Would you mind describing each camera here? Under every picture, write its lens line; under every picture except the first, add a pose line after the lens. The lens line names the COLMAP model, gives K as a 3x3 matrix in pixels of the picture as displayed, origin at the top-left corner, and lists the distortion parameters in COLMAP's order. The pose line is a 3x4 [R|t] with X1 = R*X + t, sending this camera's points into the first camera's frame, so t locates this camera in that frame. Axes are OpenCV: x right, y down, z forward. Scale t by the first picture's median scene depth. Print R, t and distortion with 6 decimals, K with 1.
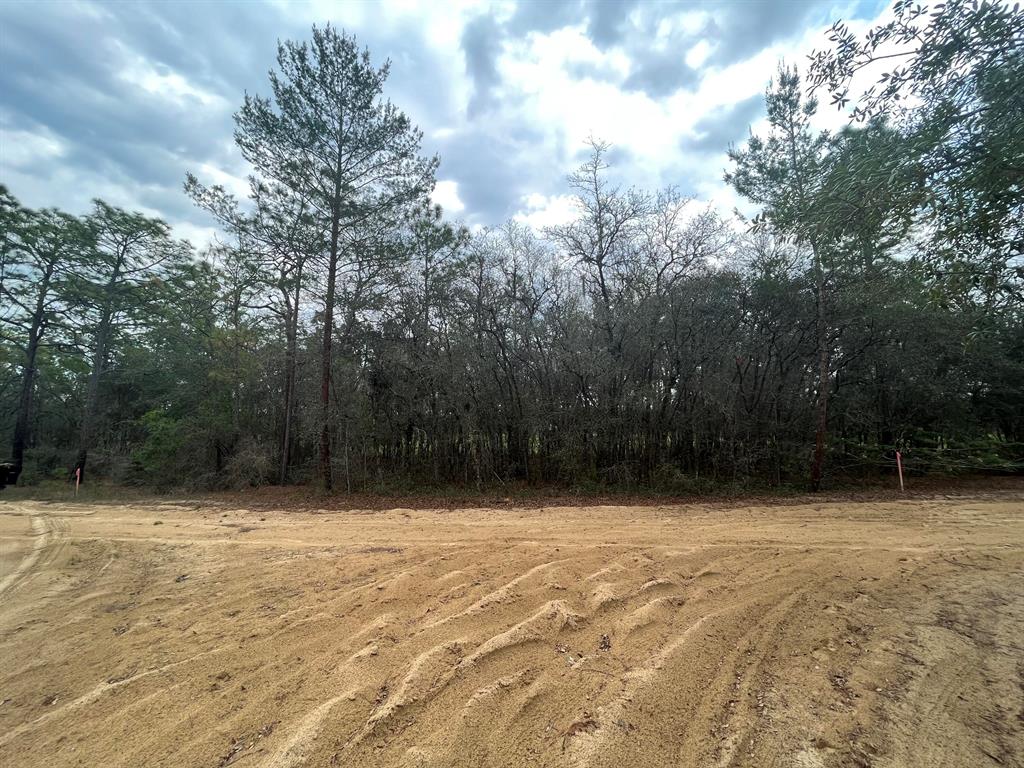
lens RADIAL K [[411.5, 0, 512.0], [0, 411.5, 384.0], [0, 0, 1]] dist [-0.000034, -0.000047]
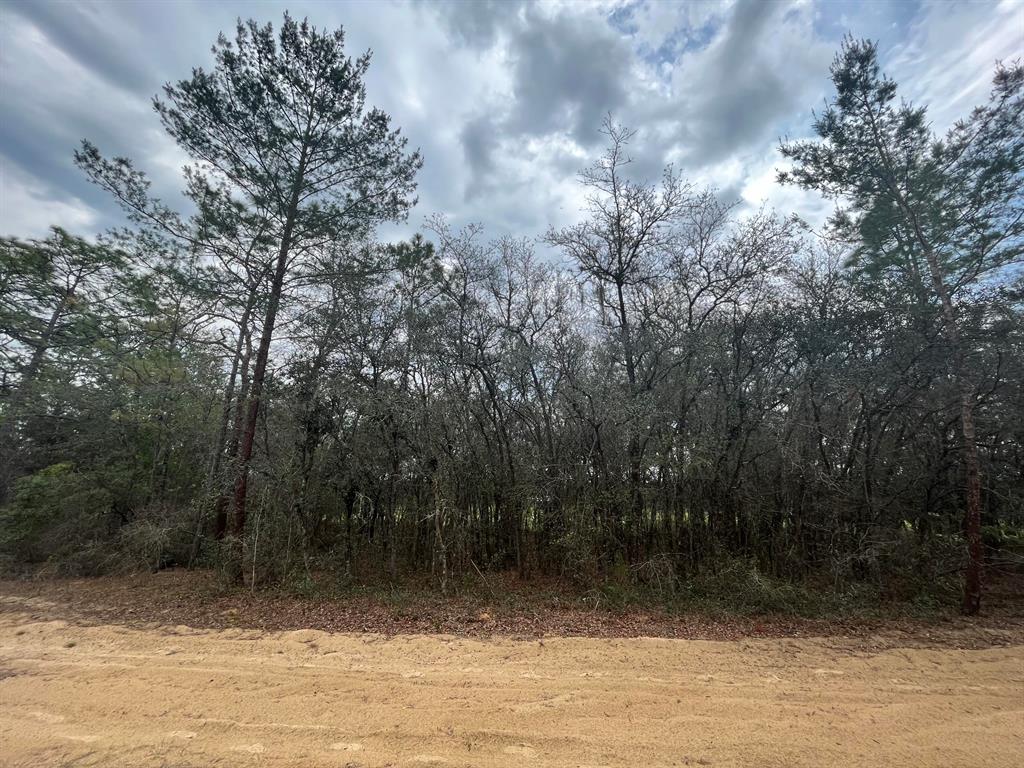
lens RADIAL K [[405.5, 0, 512.0], [0, 405.5, 384.0], [0, 0, 1]] dist [0.012767, 0.000109]
pose [[0.998363, 0.043627, 0.036984, -0.005295], [-0.037335, 0.986984, -0.156423, 0.020115], [-0.043327, 0.154786, 0.986998, 0.246390]]
